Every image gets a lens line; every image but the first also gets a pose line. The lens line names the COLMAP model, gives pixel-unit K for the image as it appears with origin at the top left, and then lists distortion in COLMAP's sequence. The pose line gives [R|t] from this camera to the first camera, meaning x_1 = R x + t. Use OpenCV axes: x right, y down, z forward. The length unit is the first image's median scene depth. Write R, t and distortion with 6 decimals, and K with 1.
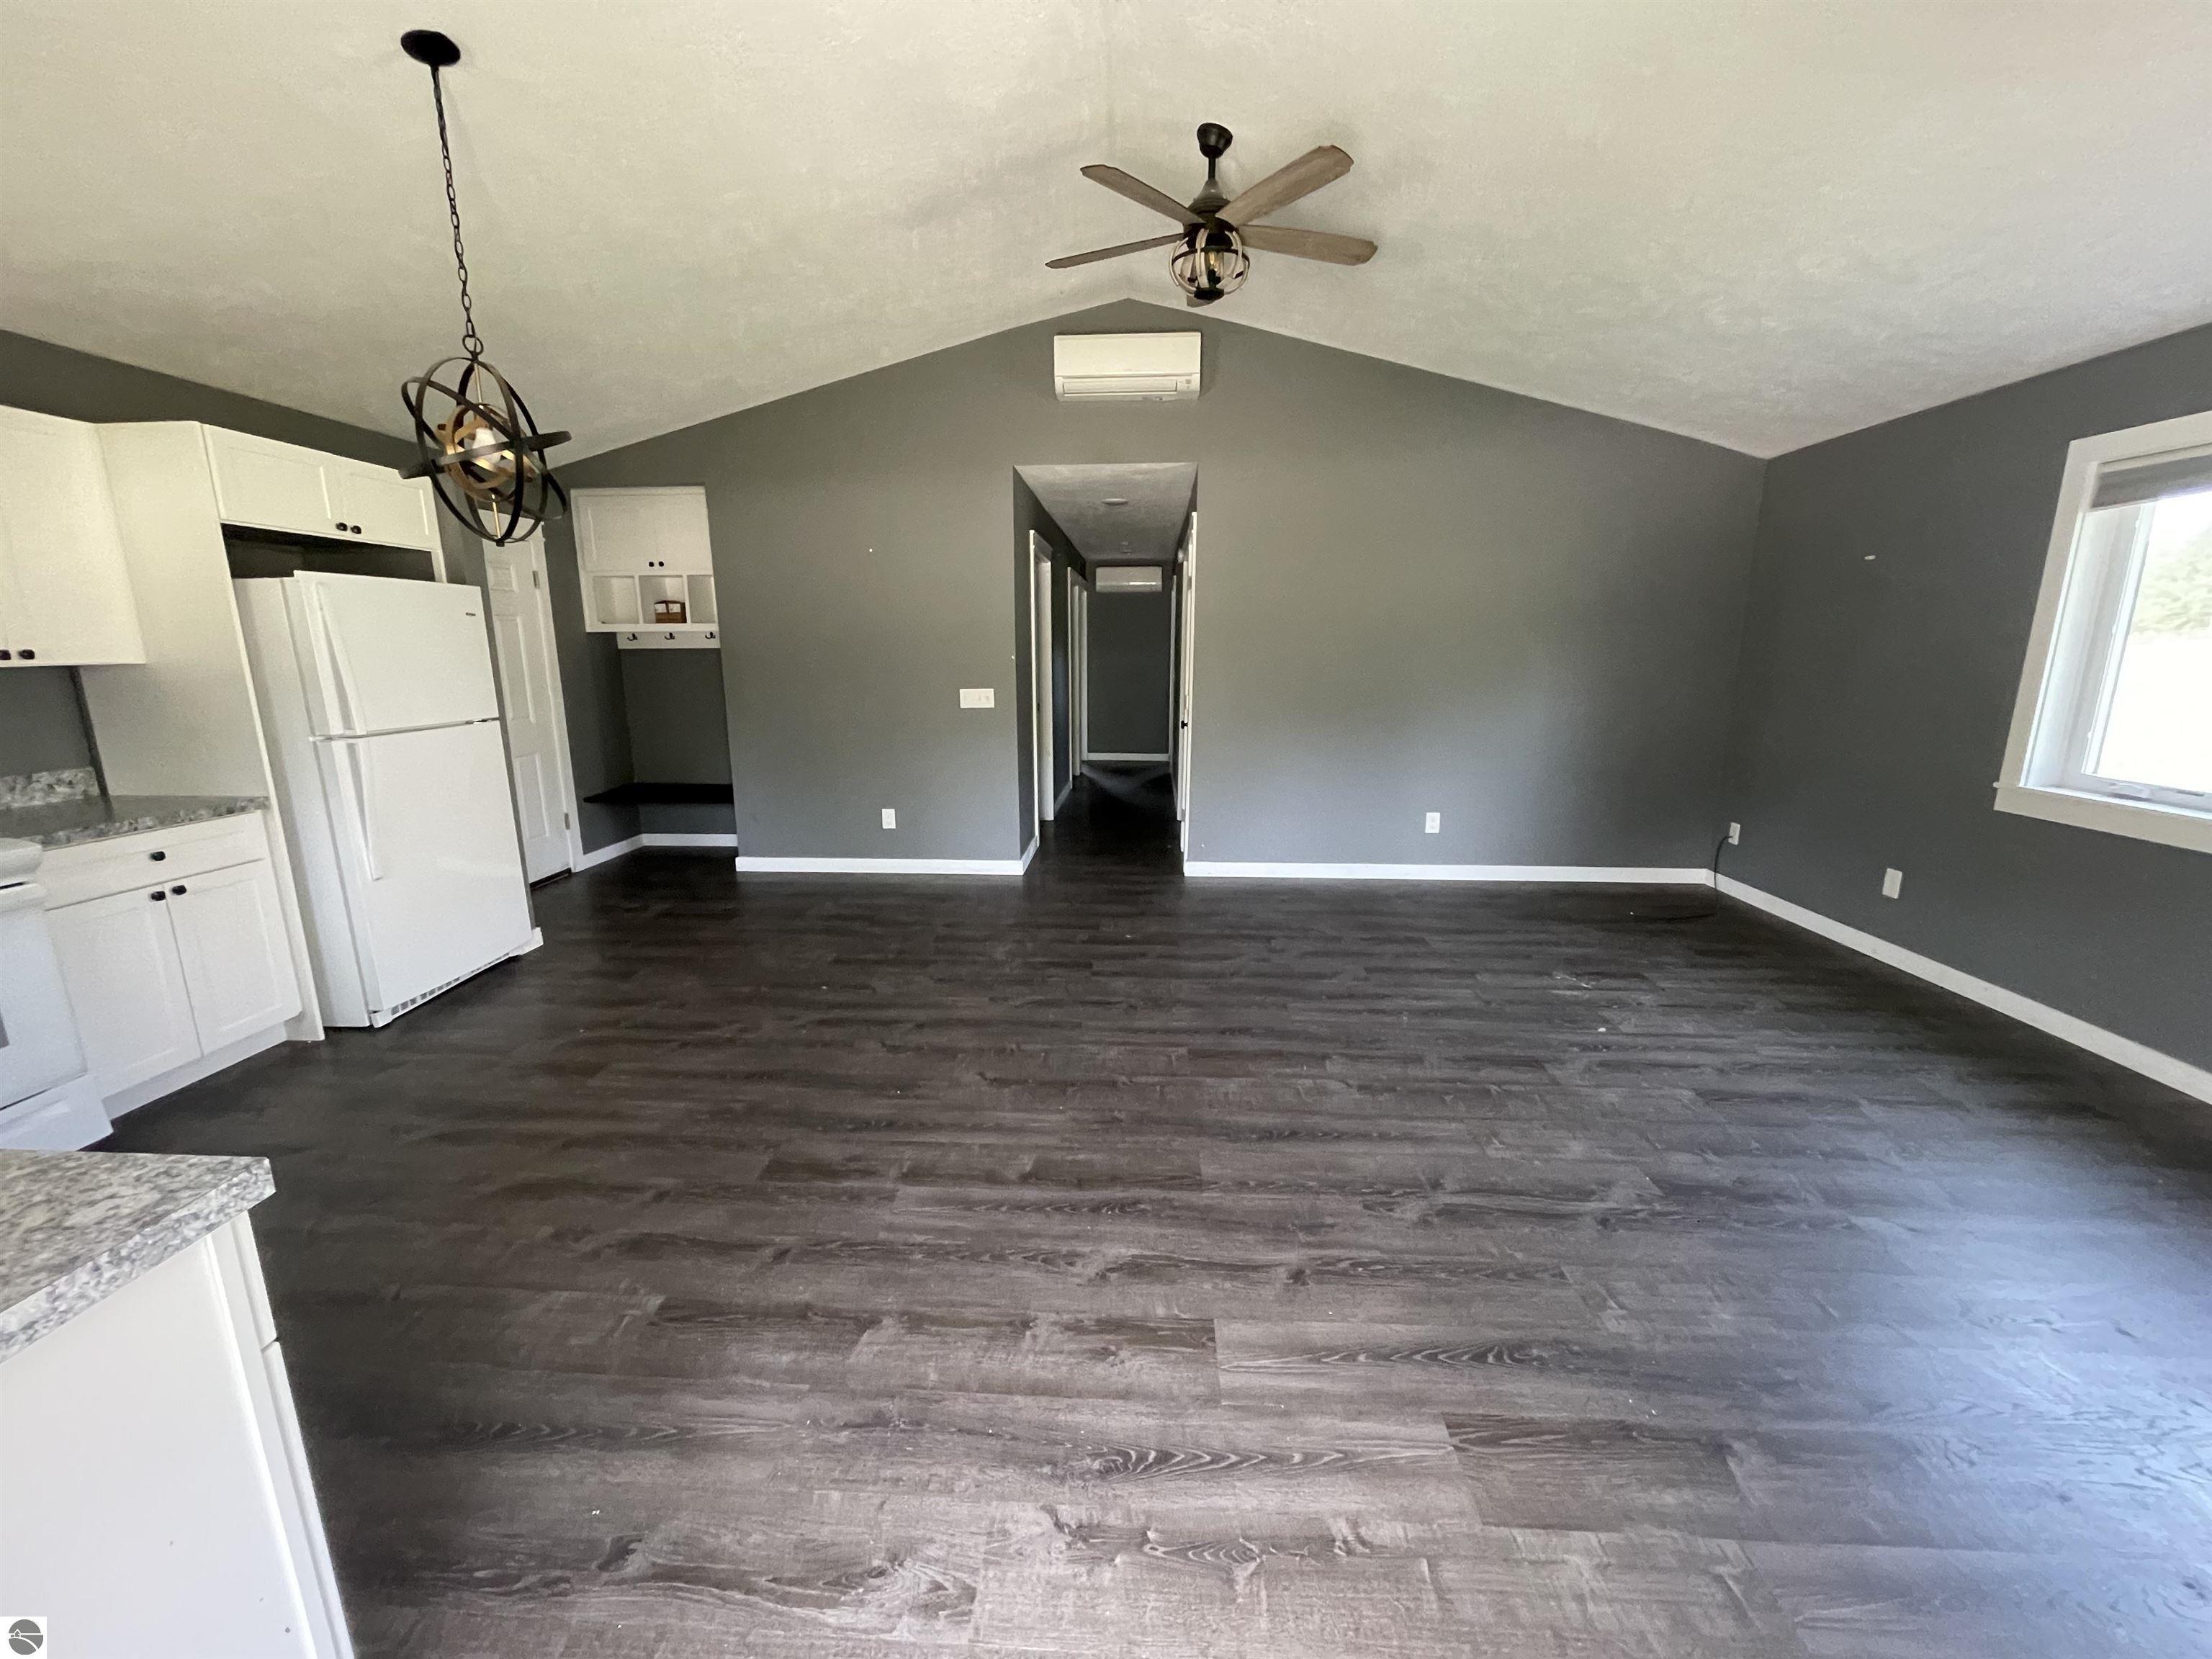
lens RADIAL K [[885.8, 0, 1100.5], [0, 885.8, 838.5], [0, 0, 1]] dist [-0.003210, -0.000167]
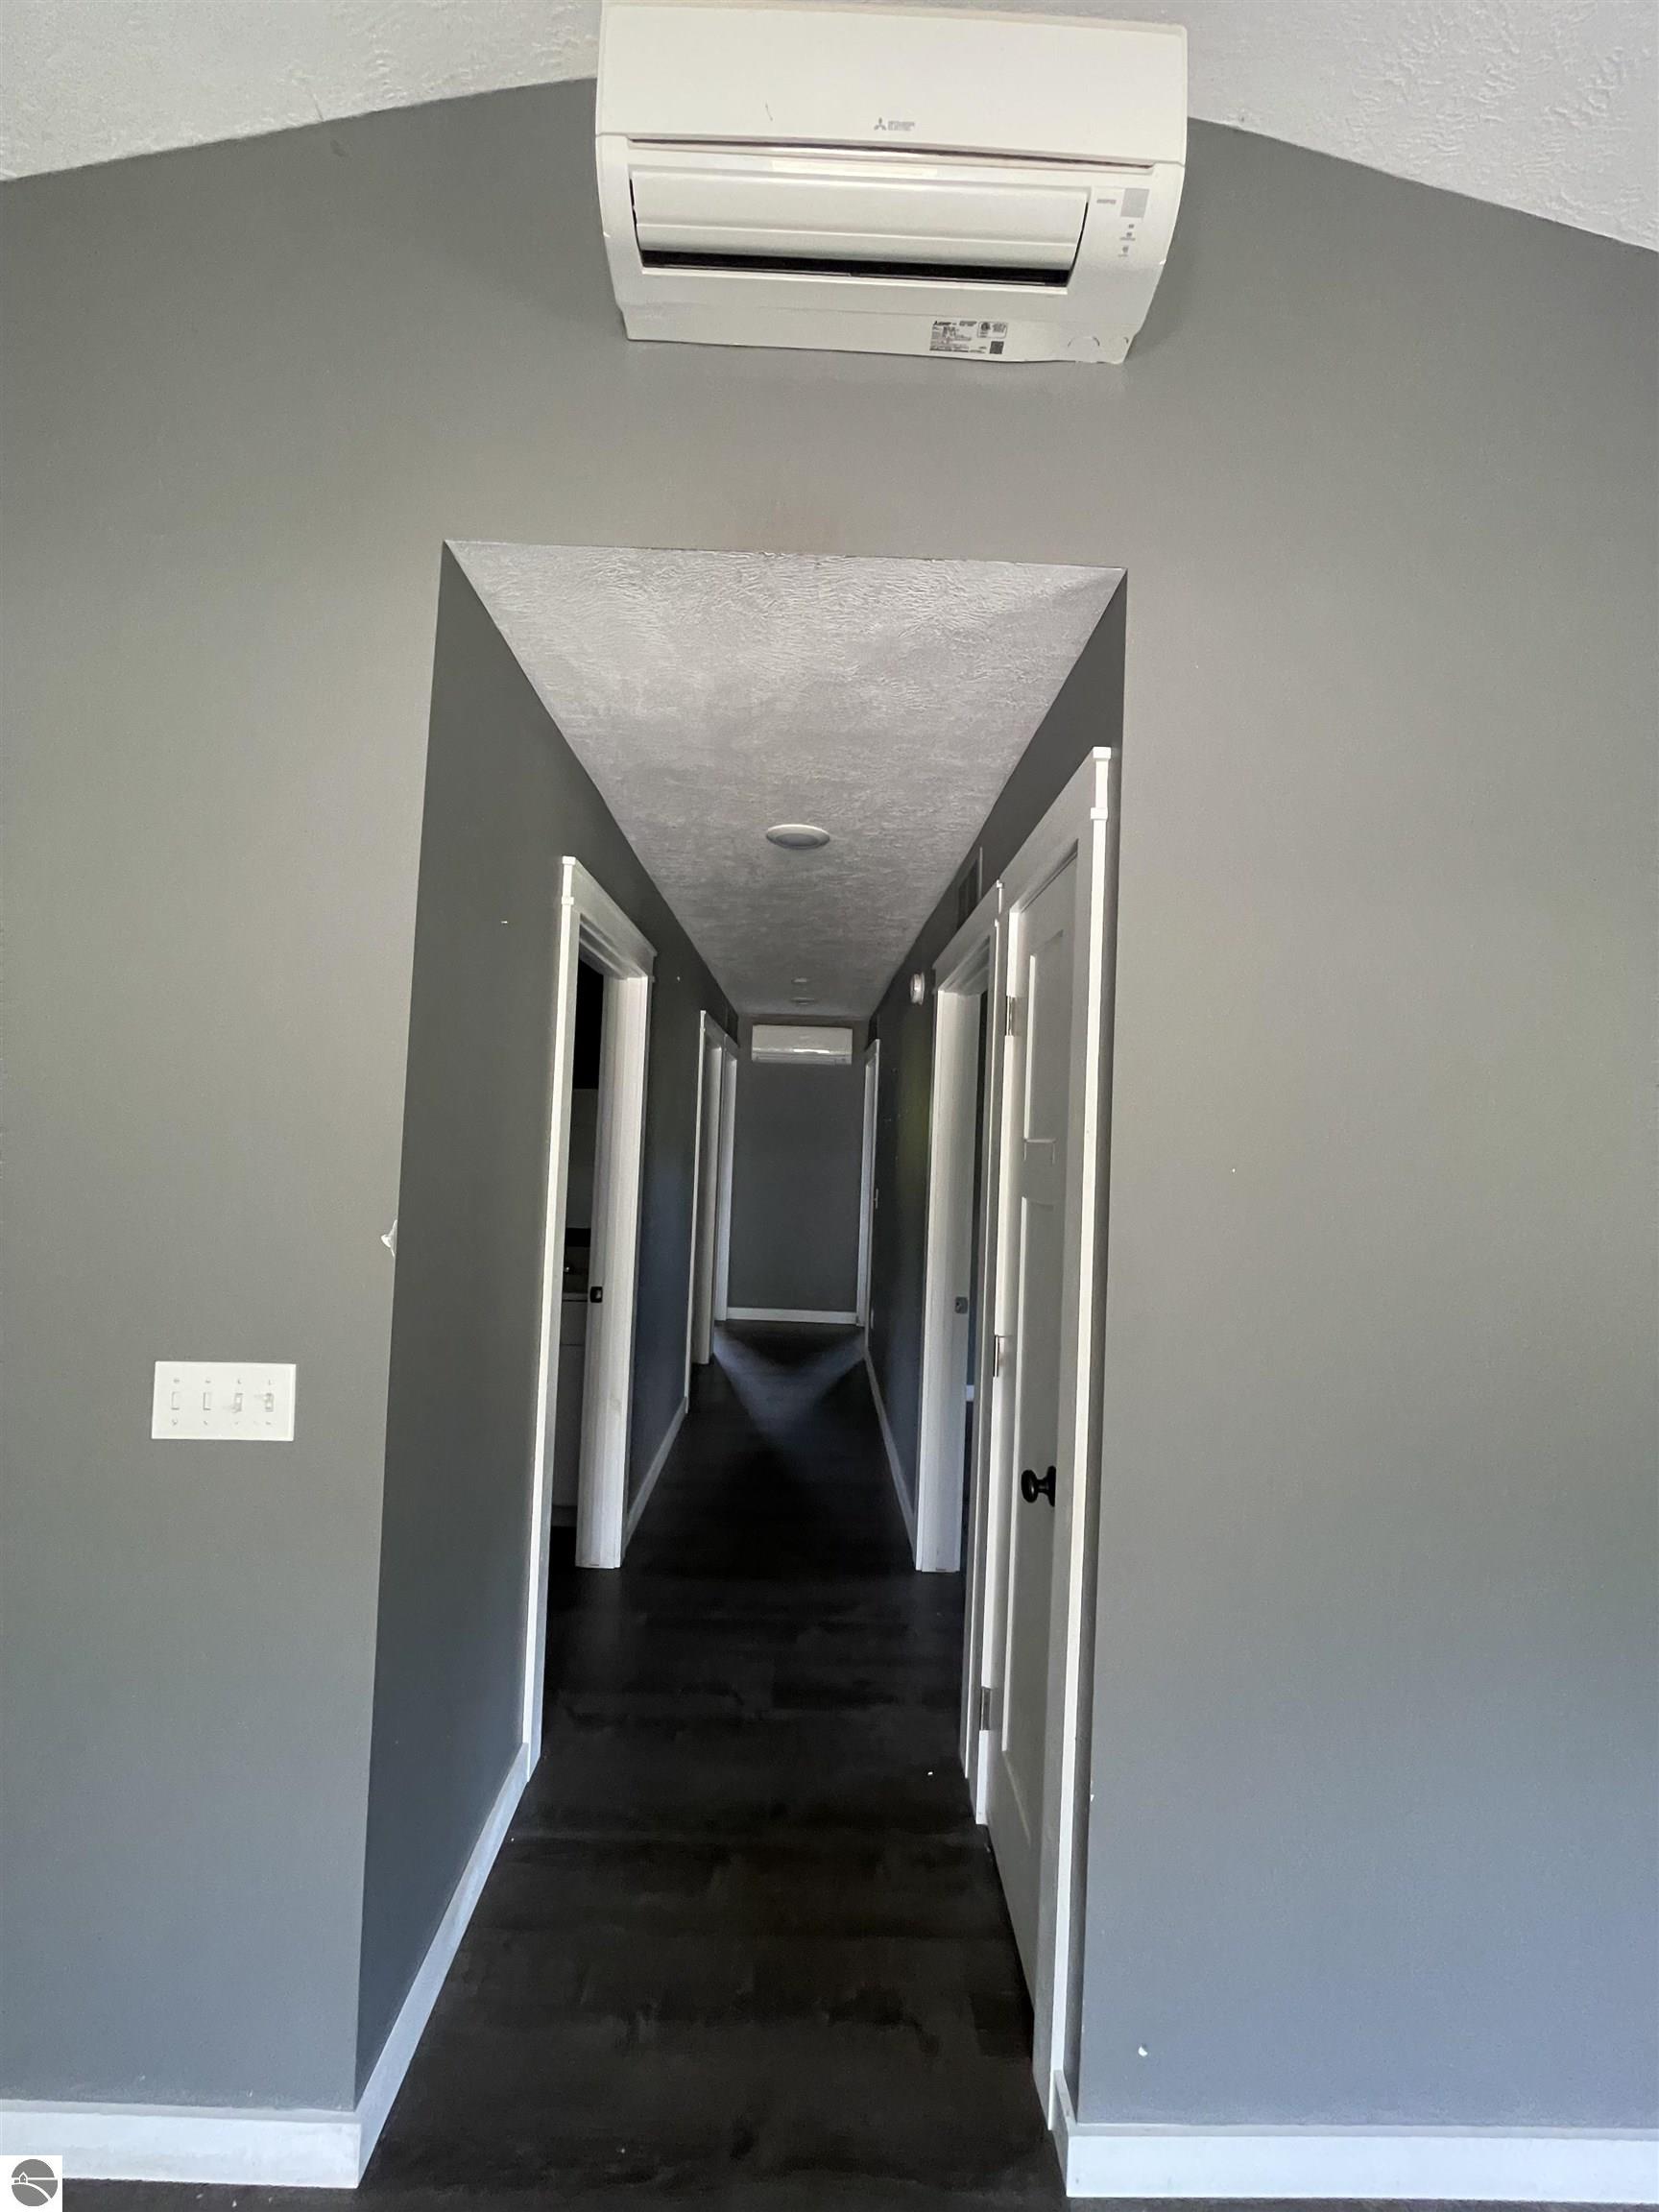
lens RADIAL K [[885.8, 0, 829.5], [0, 885.8, 1106.0], [0, 0, 1]] dist [-0.003210, -0.000167]
pose [[0.995887, 0.042504, 0.080012, 0.005659], [-0.022456, 0.971372, -0.236501, -0.285078], [-0.087773, 0.233732, 0.968331, 1.135691]]
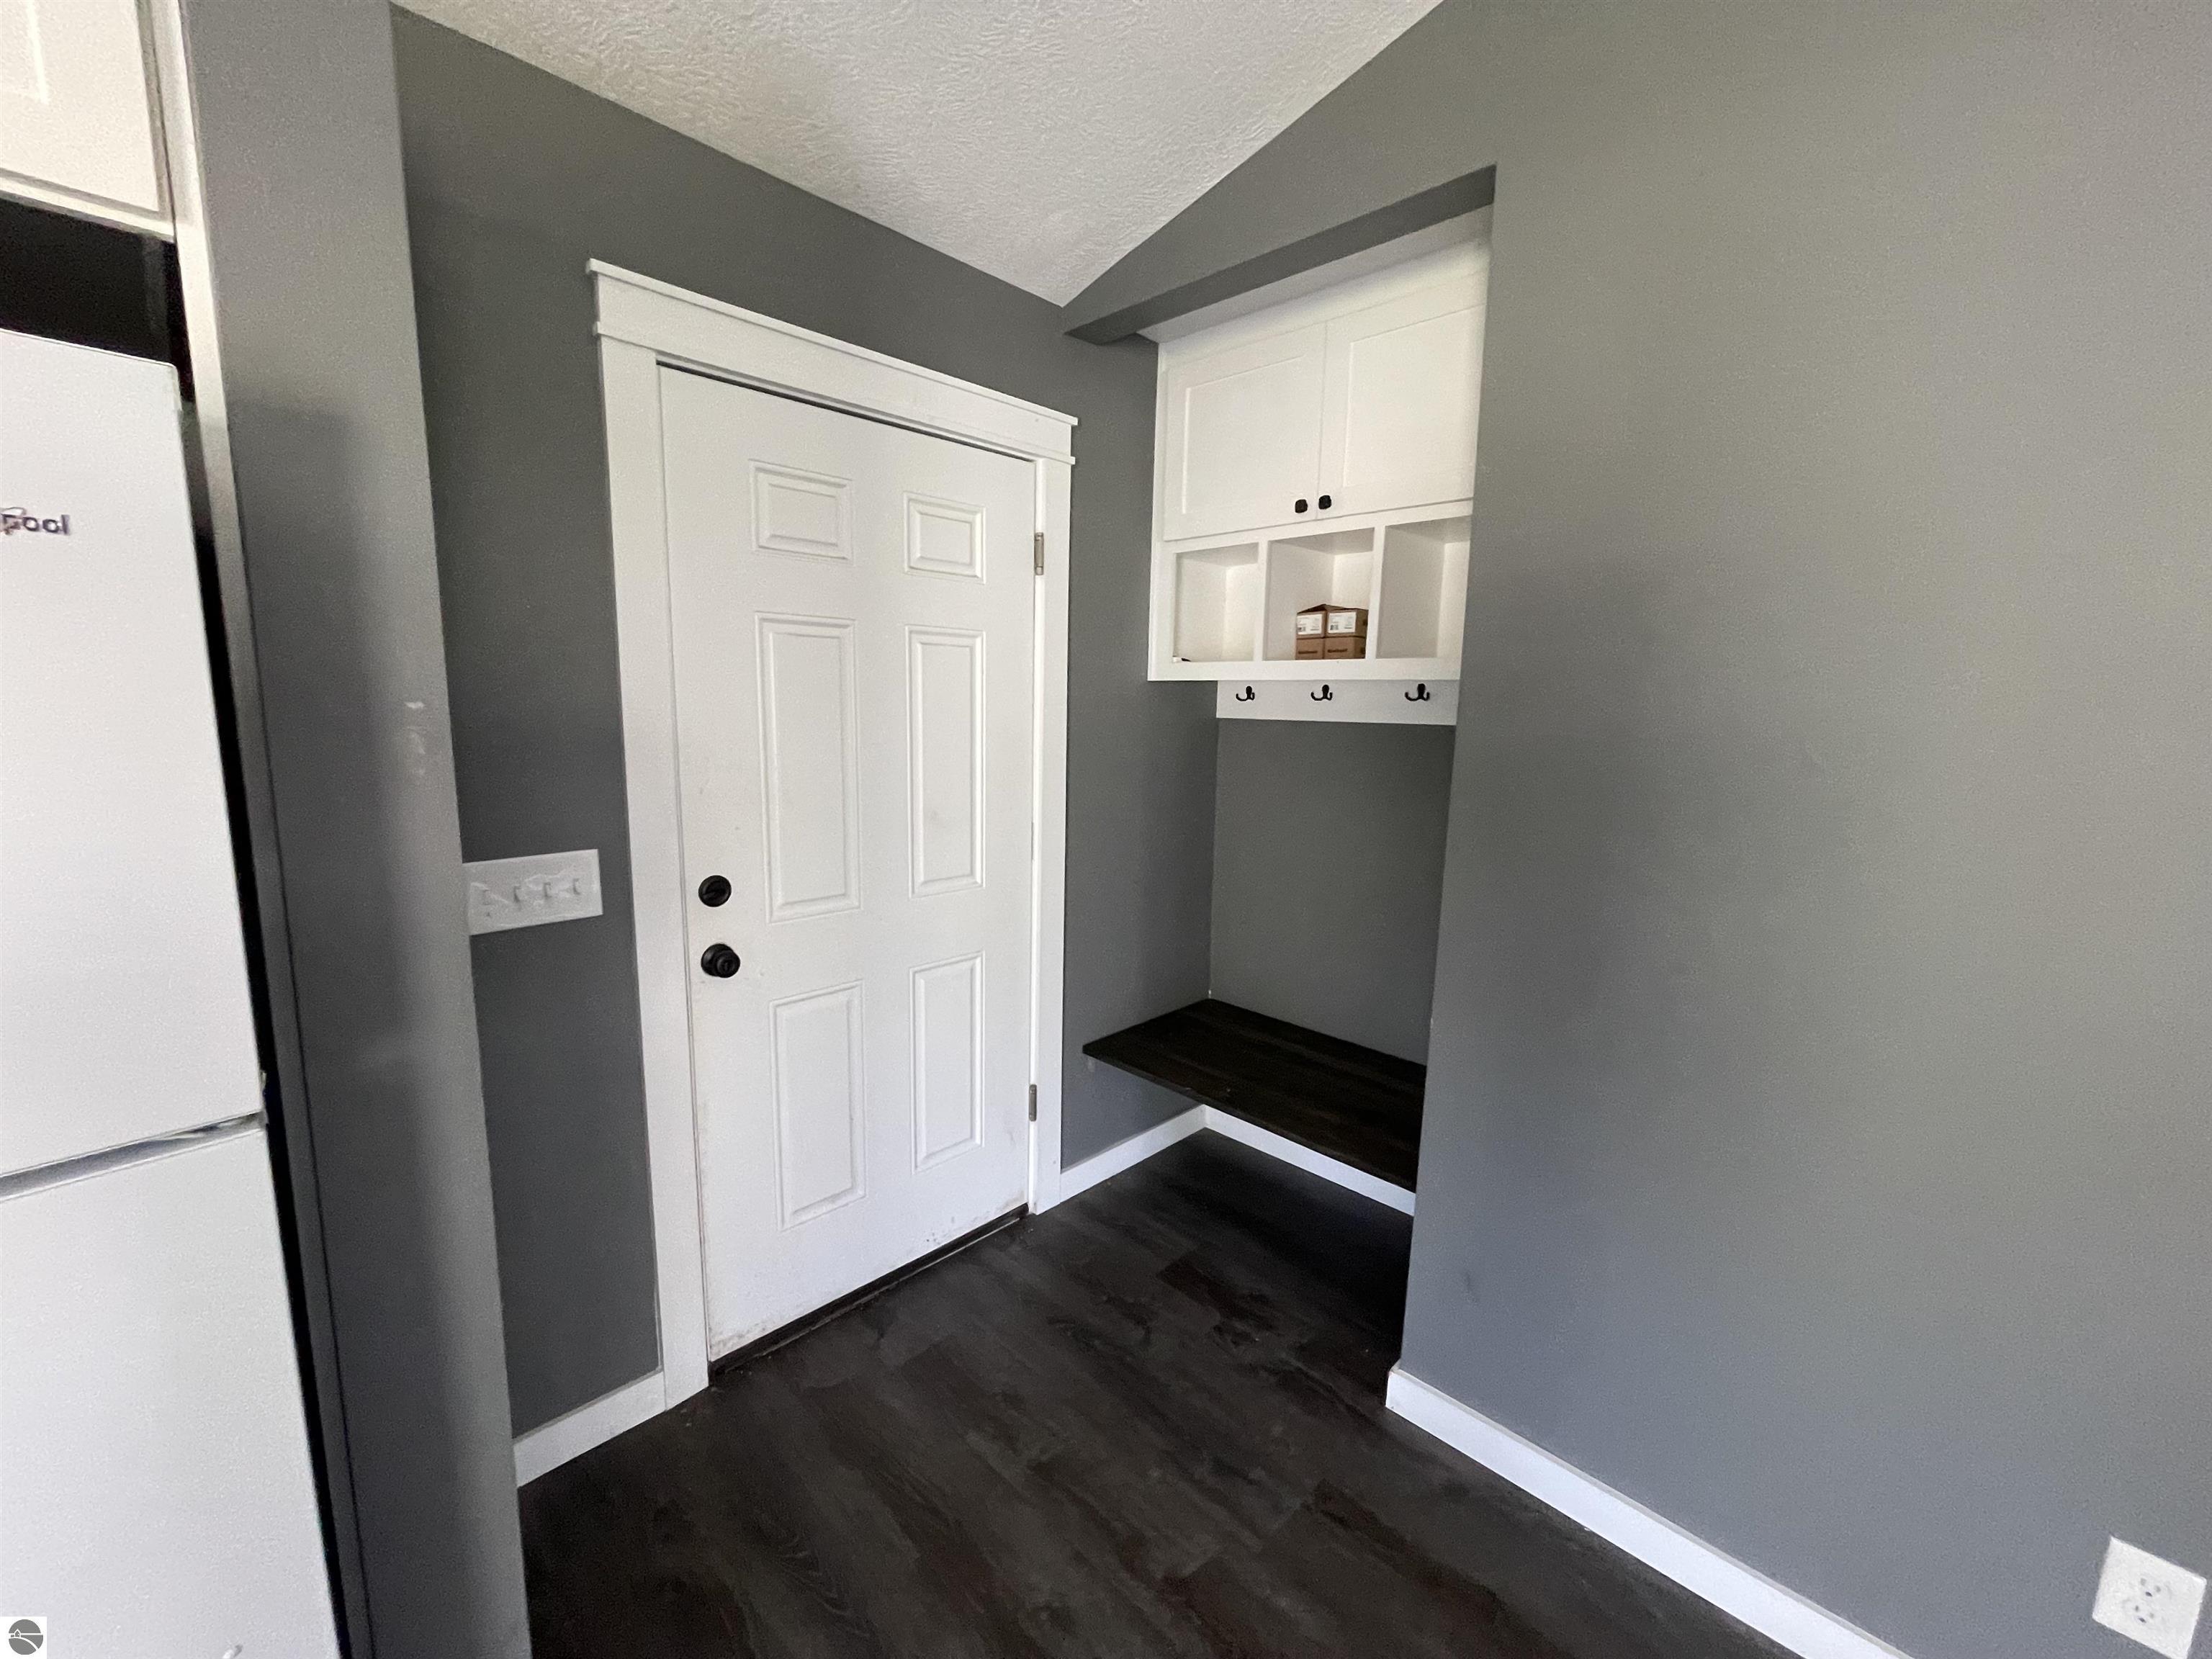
lens RADIAL K [[885.8, 0, 1100.5], [0, 885.8, 838.5], [0, 0, 1]] dist [-0.003210, -0.000167]
pose [[0.757891, 0.119059, -0.641425, -0.506640], [-0.163465, 0.986498, -0.010037, -0.244142], [0.631569, 0.112458, 0.767120, 1.088630]]
